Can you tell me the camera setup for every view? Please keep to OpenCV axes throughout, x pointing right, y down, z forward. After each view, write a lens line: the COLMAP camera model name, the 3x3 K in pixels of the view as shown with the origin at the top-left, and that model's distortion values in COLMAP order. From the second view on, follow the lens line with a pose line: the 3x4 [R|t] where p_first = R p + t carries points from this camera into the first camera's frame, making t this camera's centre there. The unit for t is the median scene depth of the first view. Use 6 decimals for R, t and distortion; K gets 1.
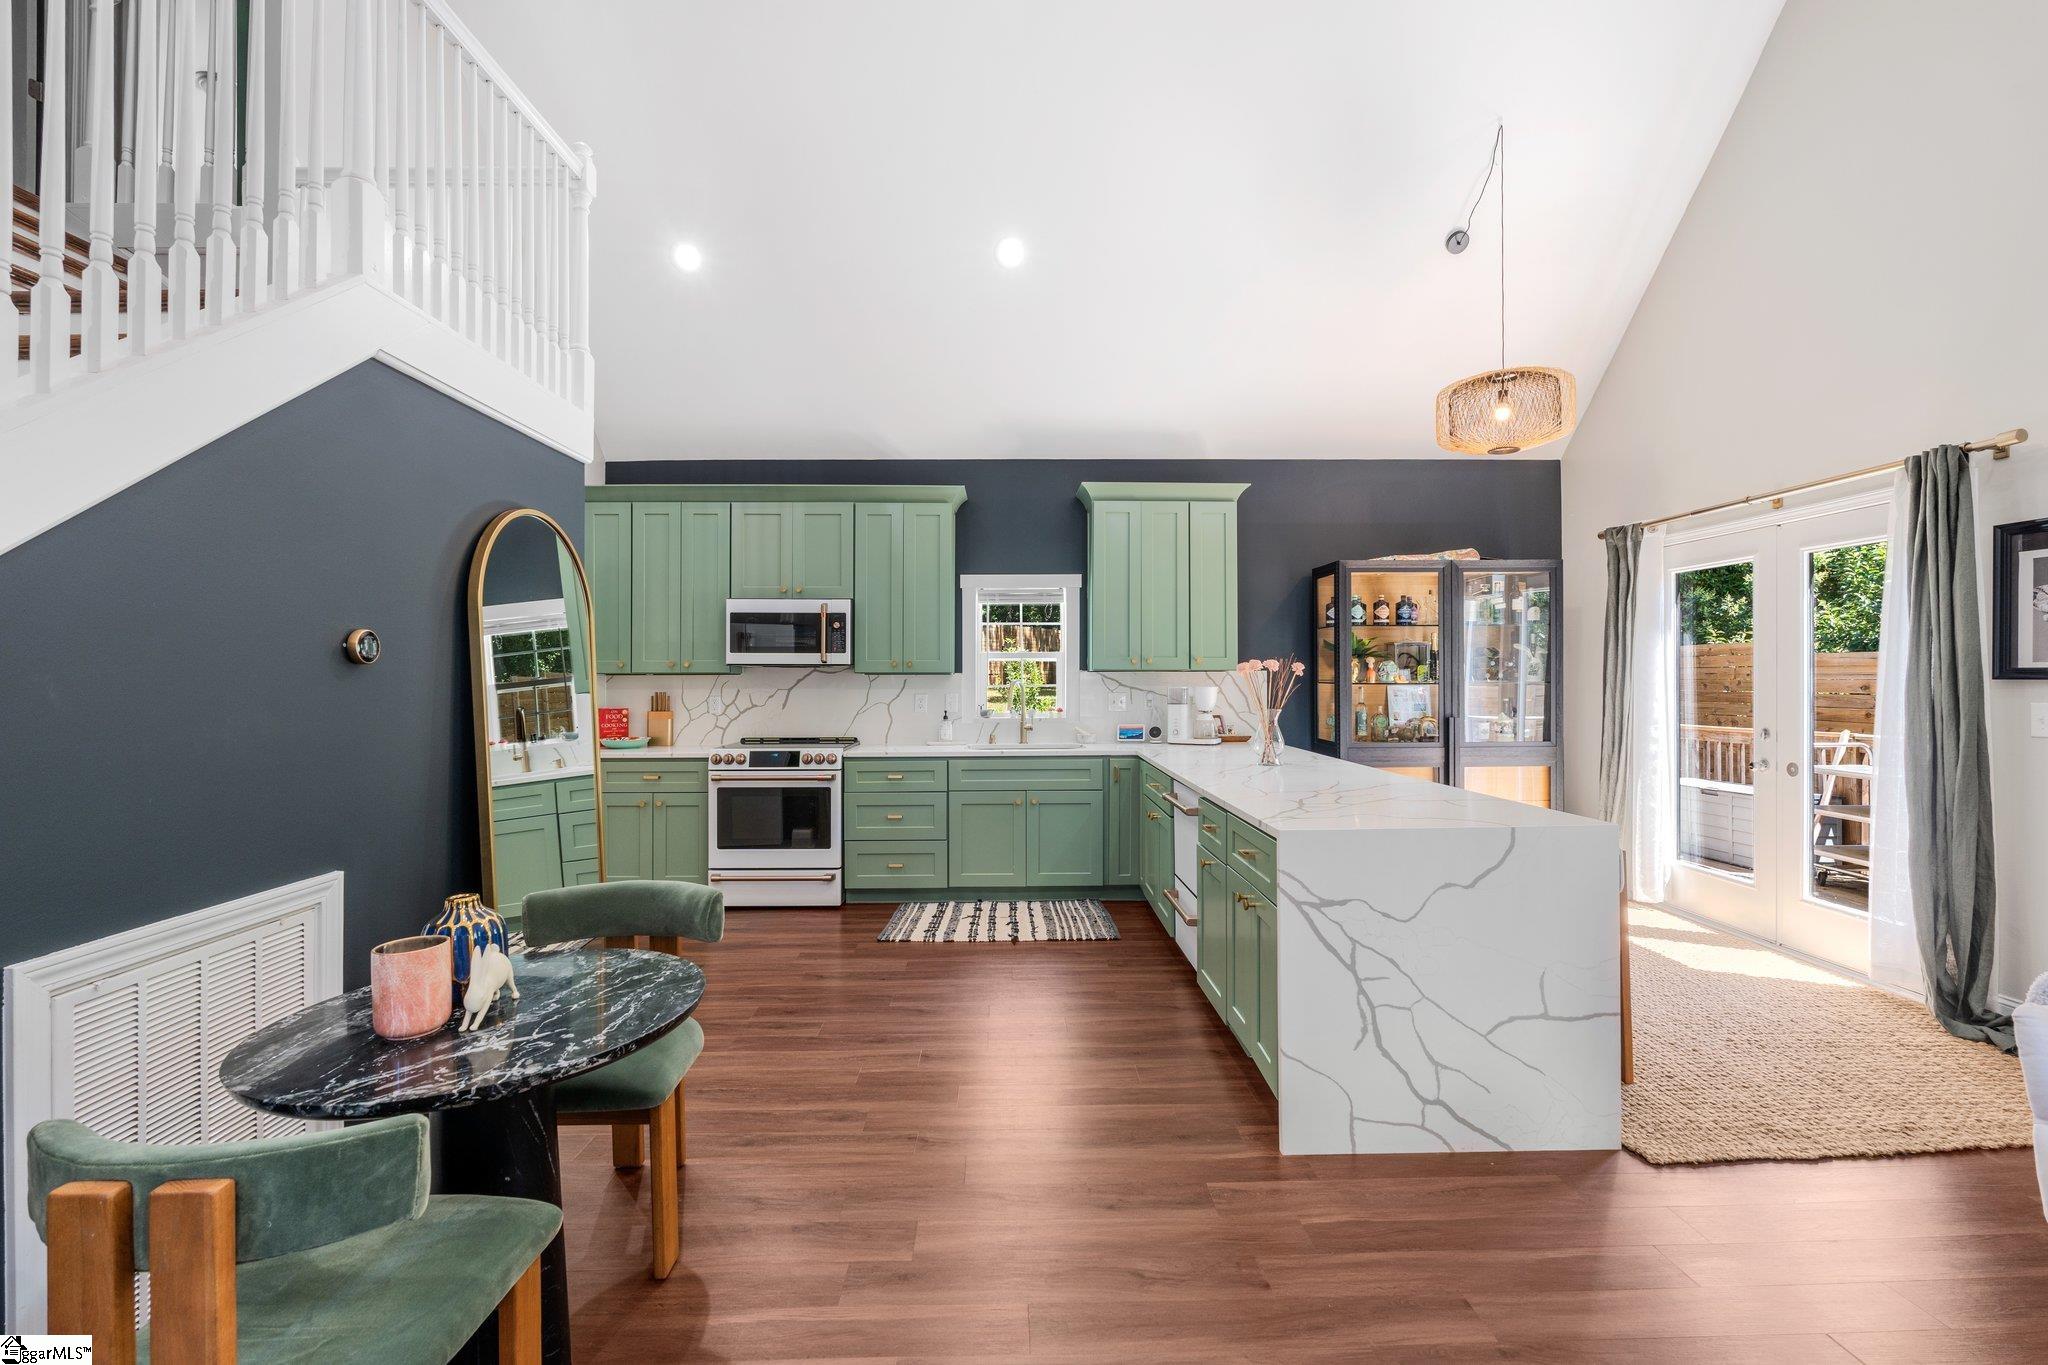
lens RADIAL K [[896.5, 0, 1022.2], [0, 896.5, 671.3], [0, 0, 1]] dist [-0.002221, -0.000385]
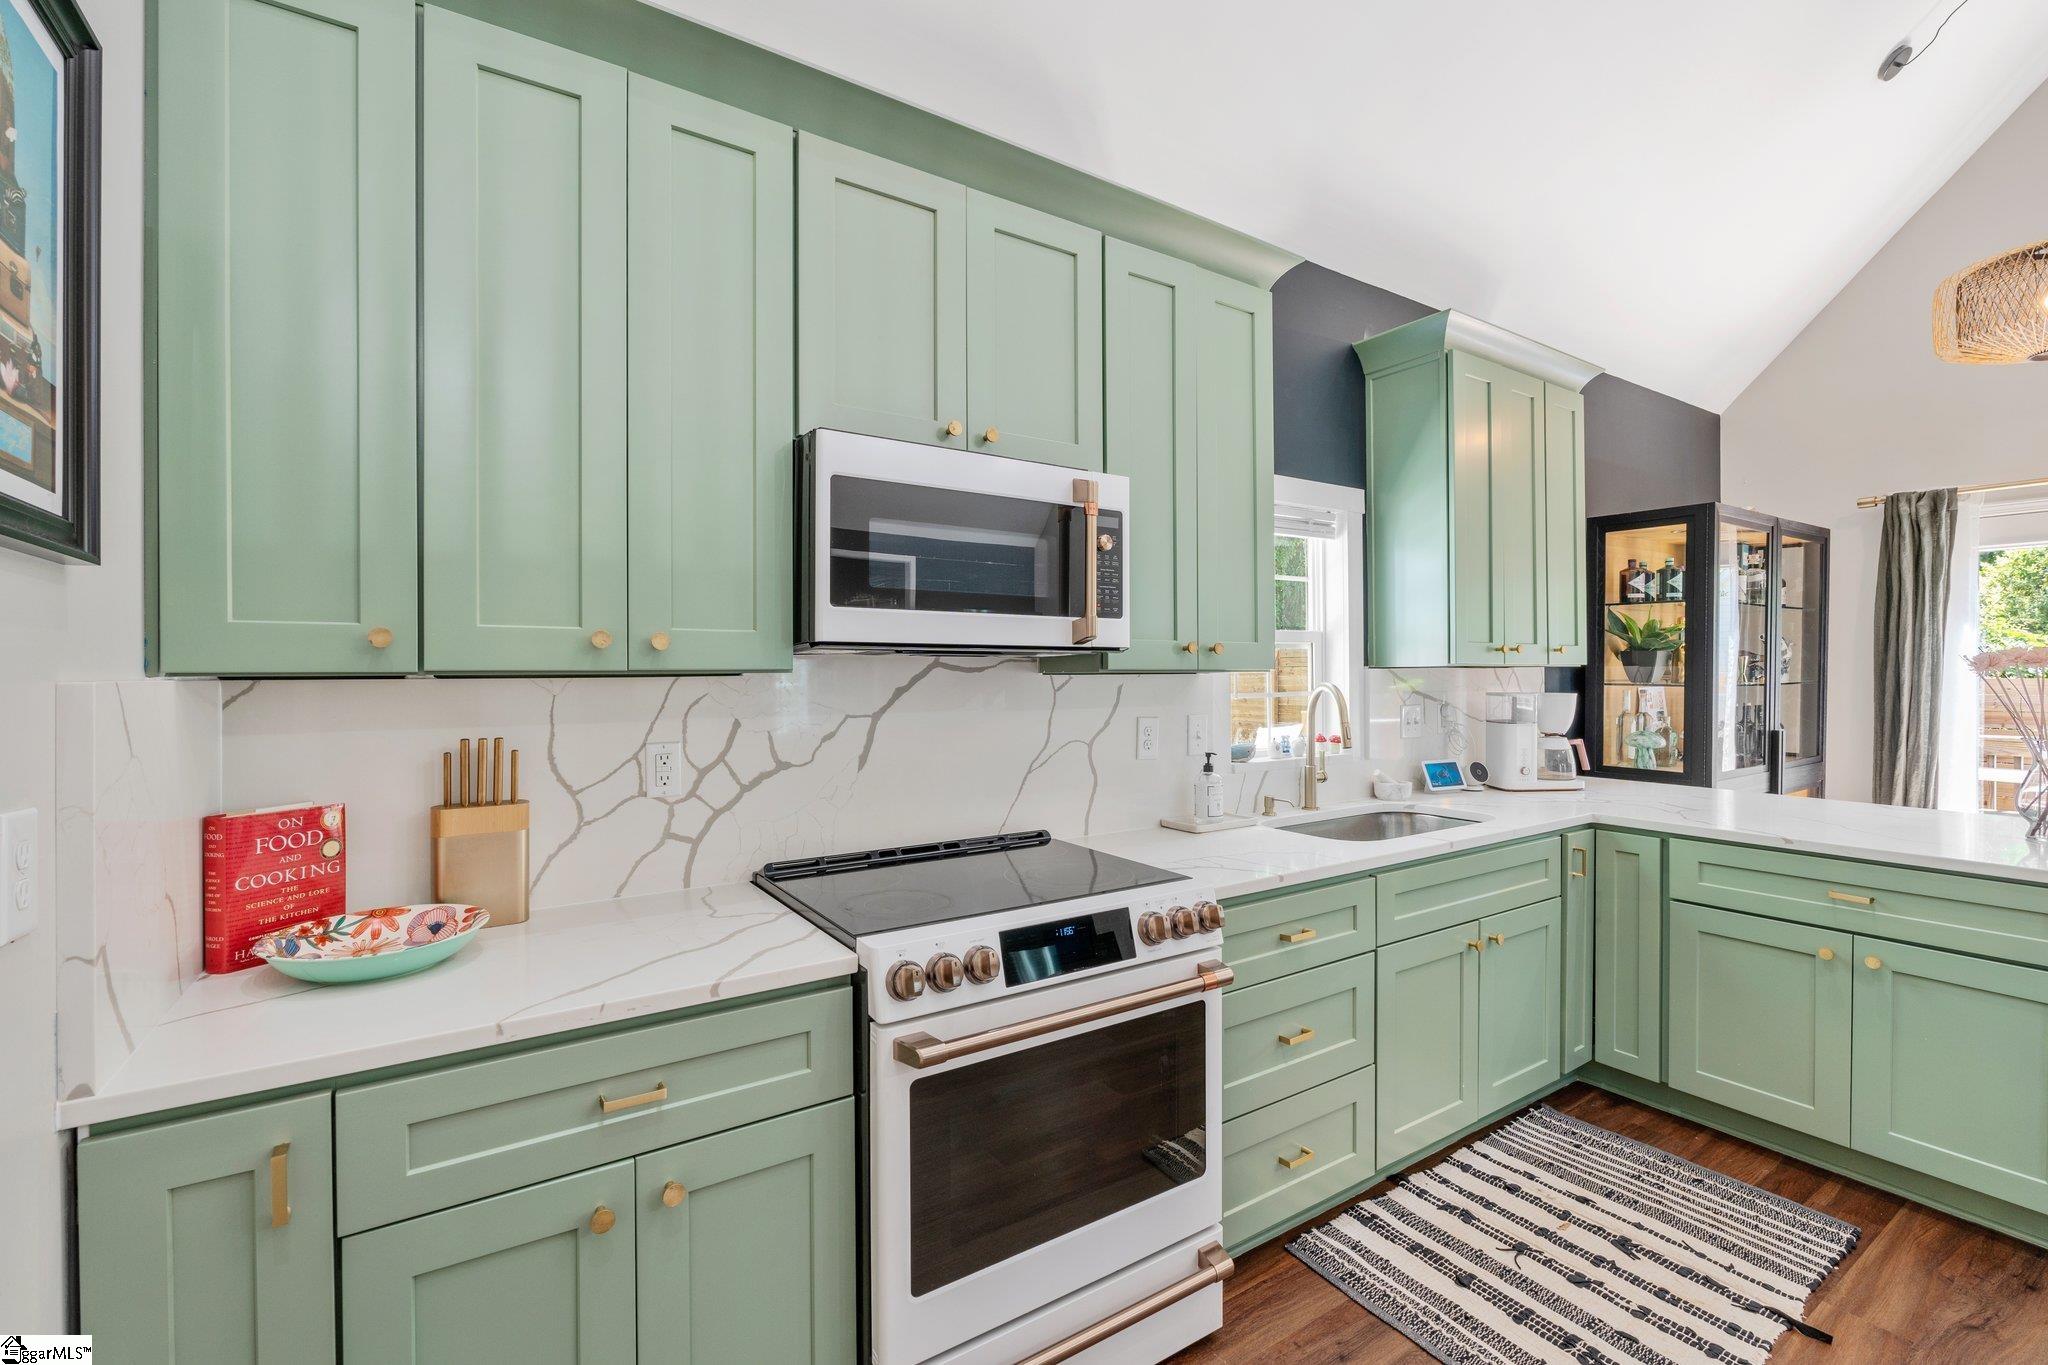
lens RADIAL K [[896.5, 0, 1028.0], [0, 896.5, 676.3], [0, 0, 1]] dist [-0.002221, -0.000385]
pose [[0.844851, -0.004112, 0.534987, -0.432620], [-0.001700, 0.999945, 0.010370, 0.000244], [-0.535000, -0.009670, 0.844797, 0.702562]]
